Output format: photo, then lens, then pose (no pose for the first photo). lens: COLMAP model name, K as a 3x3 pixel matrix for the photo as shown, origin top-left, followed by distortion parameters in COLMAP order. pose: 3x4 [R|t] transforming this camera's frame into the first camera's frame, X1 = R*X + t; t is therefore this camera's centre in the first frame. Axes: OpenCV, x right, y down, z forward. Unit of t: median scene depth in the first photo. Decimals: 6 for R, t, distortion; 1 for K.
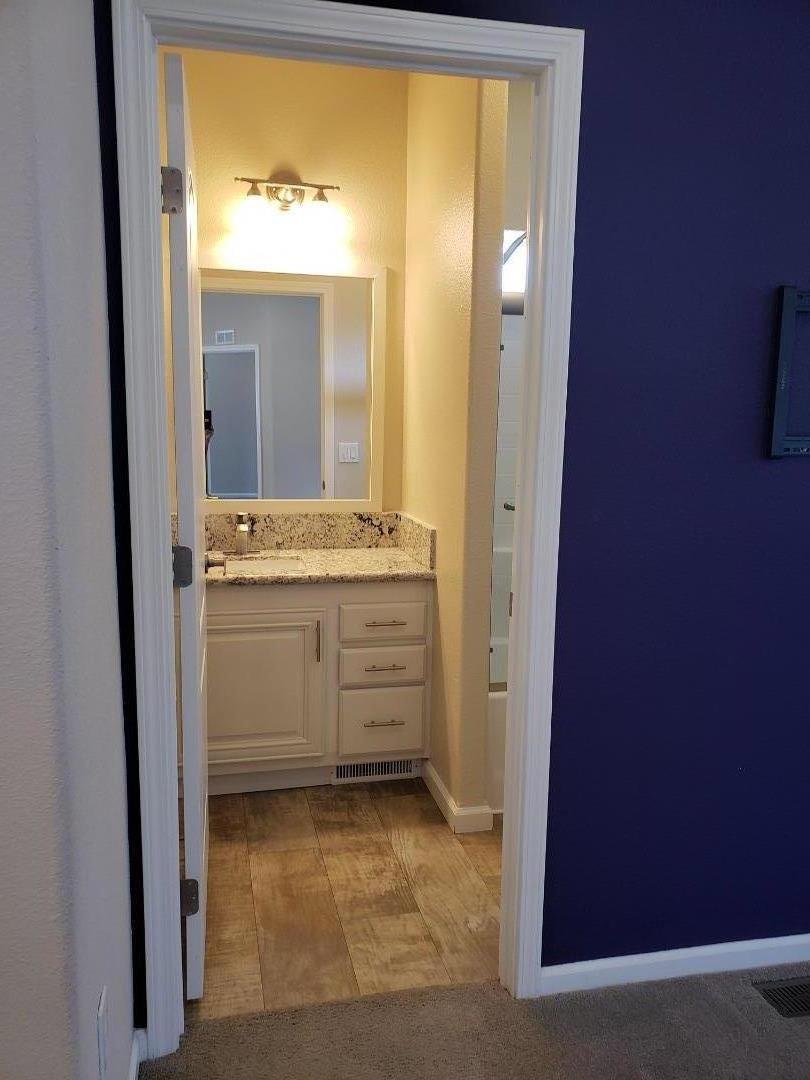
lens RADIAL K [[837.1, 0, 408.2], [0, 837.1, 552.5], [0, 0, 1]] dist [0.083106, -0.100775]
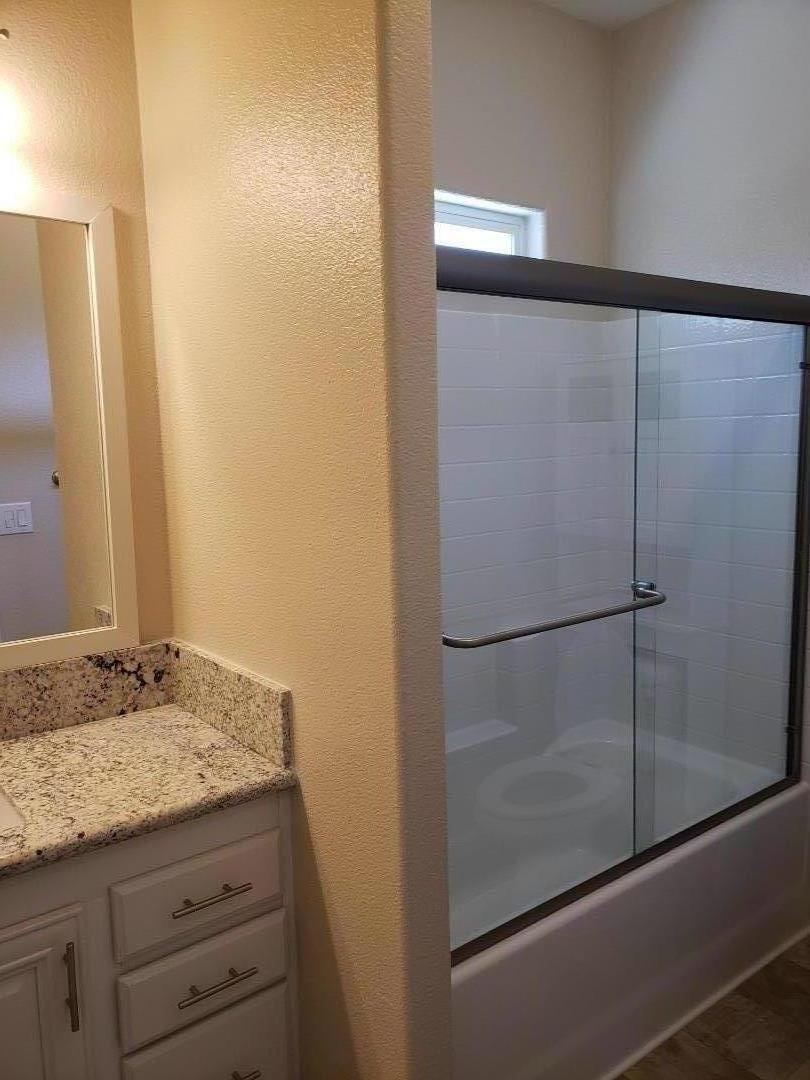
lens RADIAL K [[837.1, 0, 408.2], [0, 837.1, 552.5], [0, 0, 1]] dist [0.083106, -0.100775]
pose [[0.911462, -0.098605, 0.399392, -0.094565], [0.109192, 0.994014, -0.003780, -0.096751], [-0.396629, 0.047056, 0.916772, 0.456384]]
